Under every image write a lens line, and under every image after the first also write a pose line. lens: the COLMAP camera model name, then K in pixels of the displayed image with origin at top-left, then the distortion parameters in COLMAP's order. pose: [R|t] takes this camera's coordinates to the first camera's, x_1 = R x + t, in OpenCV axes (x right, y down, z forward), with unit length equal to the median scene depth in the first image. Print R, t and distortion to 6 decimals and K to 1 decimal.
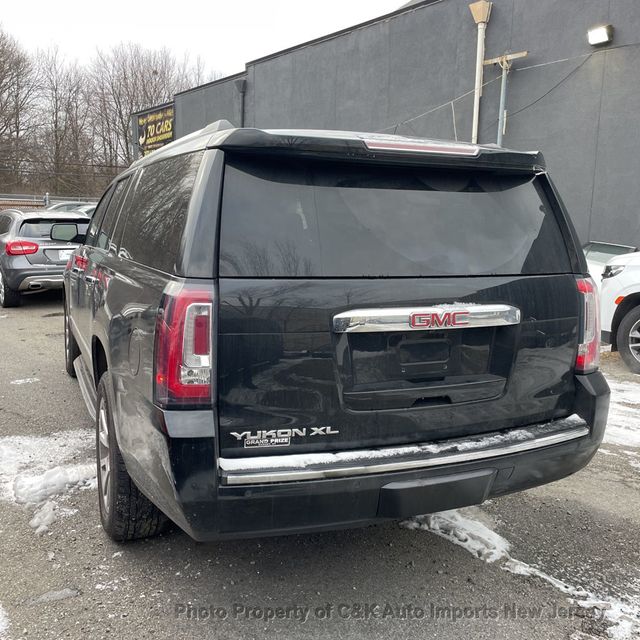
lens RADIAL K [[642.5, 0, 321.3], [0, 642.5, 317.8], [0, 0, 1]] dist [0.044433, 0.000000]
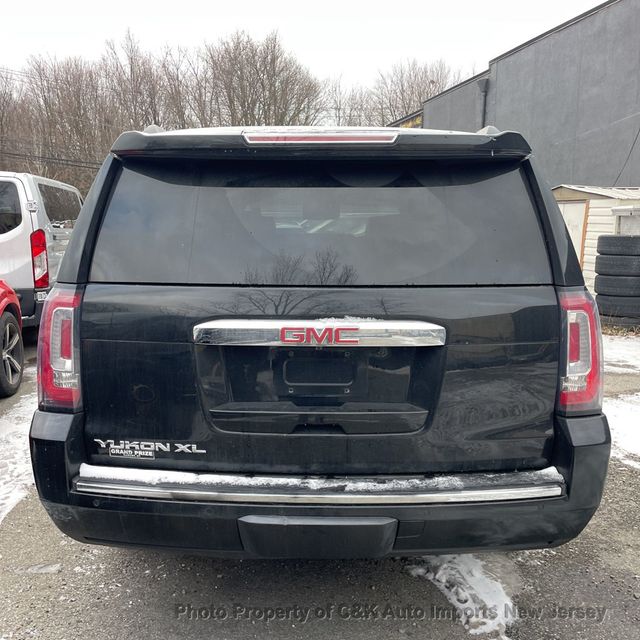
lens RADIAL K [[642.5, 0, 320.0], [0, 642.5, 317.3], [0, 0, 1]] dist [0.044433, 0.000000]
pose [[0.913011, 0.037124, -0.406242, 0.519289], [-0.040967, 0.999160, -0.000765, -0.020590], [0.405873, 0.017341, 0.913765, 0.205737]]
